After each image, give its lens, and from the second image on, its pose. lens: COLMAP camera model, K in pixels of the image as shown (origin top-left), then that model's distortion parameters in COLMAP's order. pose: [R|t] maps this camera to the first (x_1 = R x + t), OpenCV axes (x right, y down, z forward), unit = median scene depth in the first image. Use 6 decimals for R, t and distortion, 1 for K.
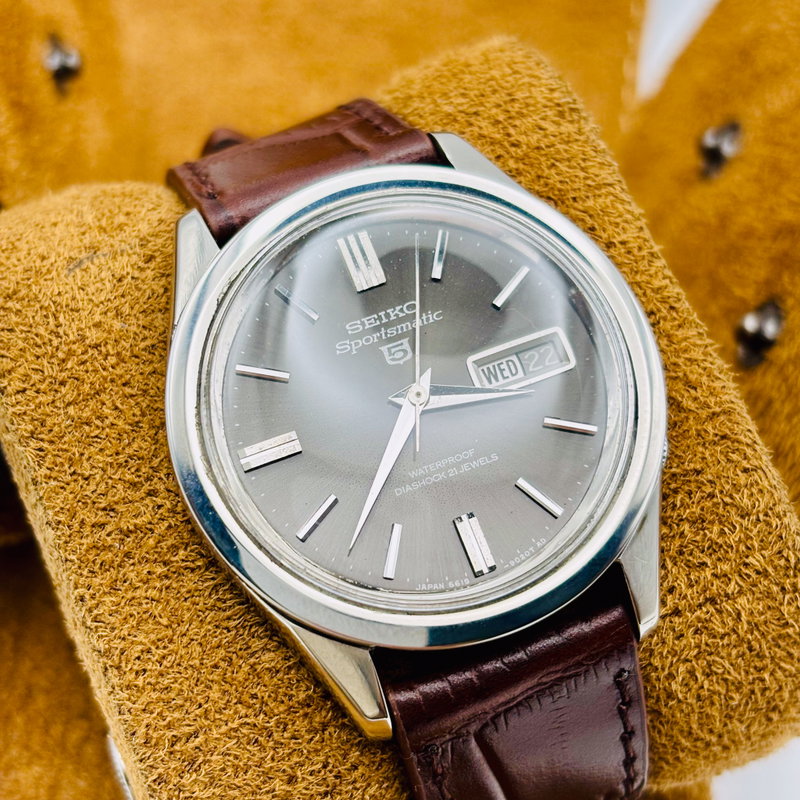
lens RADIAL K [[1625.8, 0, 371.8], [0, 1625.8, 399.5], [0, 0, 1]] dist [0.027077, -0.638993]
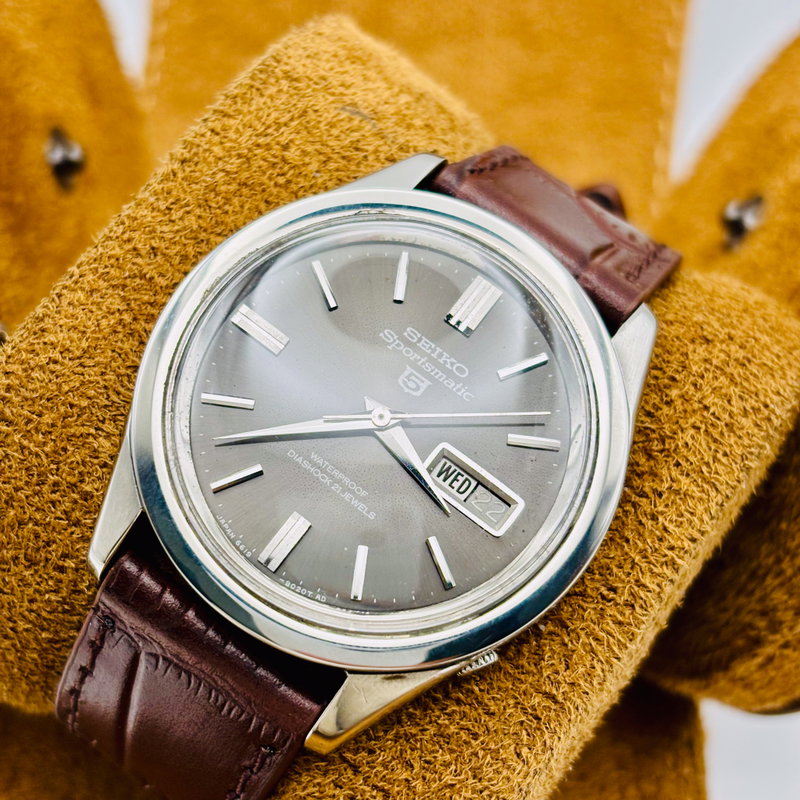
lens RADIAL K [[1625.8, 0, 371.8], [0, 1625.8, 399.5], [0, 0, 1]] dist [0.027077, -0.638993]
pose [[0.519845, 0.807217, -0.279575, 0.291641], [-0.815453, 0.566423, 0.119171, -0.121698], [0.254554, 0.166030, 0.952699, 0.032894]]
